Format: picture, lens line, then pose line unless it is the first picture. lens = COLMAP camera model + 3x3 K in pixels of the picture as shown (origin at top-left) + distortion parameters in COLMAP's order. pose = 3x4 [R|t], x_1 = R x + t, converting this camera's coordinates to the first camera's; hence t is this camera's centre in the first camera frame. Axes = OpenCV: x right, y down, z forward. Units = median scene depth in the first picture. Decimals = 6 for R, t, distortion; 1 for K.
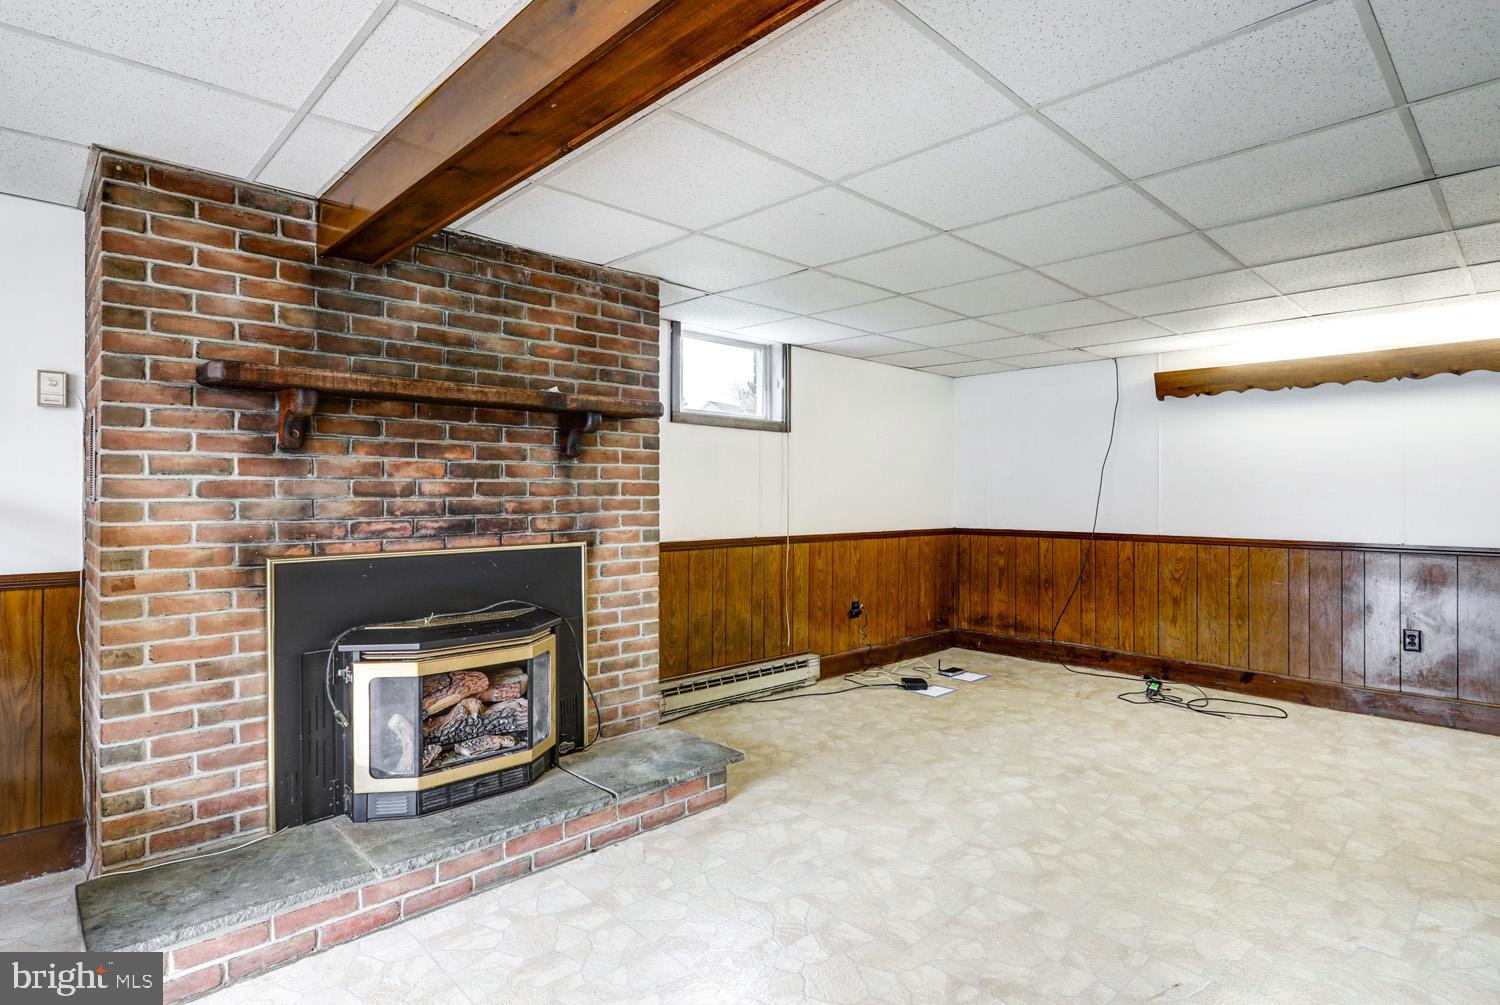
lens RADIAL K [[774.2, 0, 751.7], [0, 774.2, 502.9], [0, 0, 1]] dist [-0.021441, 0.016824]
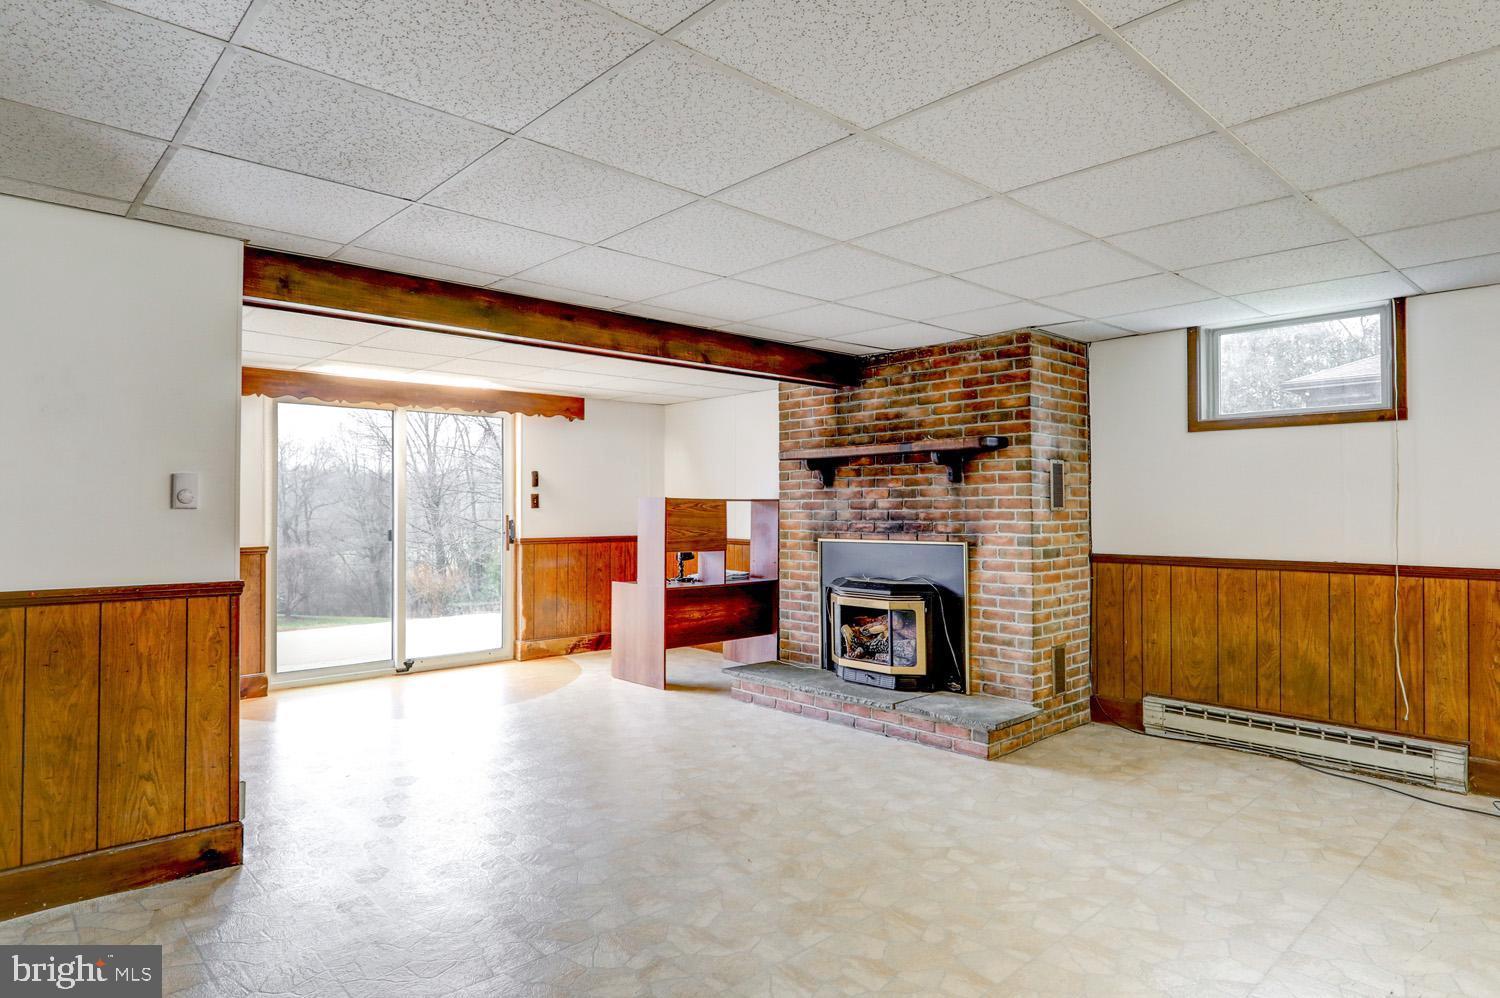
lens RADIAL K [[869.6, 0, 748.8], [0, 869.6, 511.3], [0, 0, 1]] dist [0.001945, 0.001084]
pose [[-0.020414, 0.002163, -0.999789, 1.334075], [-0.008408, 0.999962, 0.002335, -0.005220], [0.999756, 0.008454, -0.020395, 0.642619]]
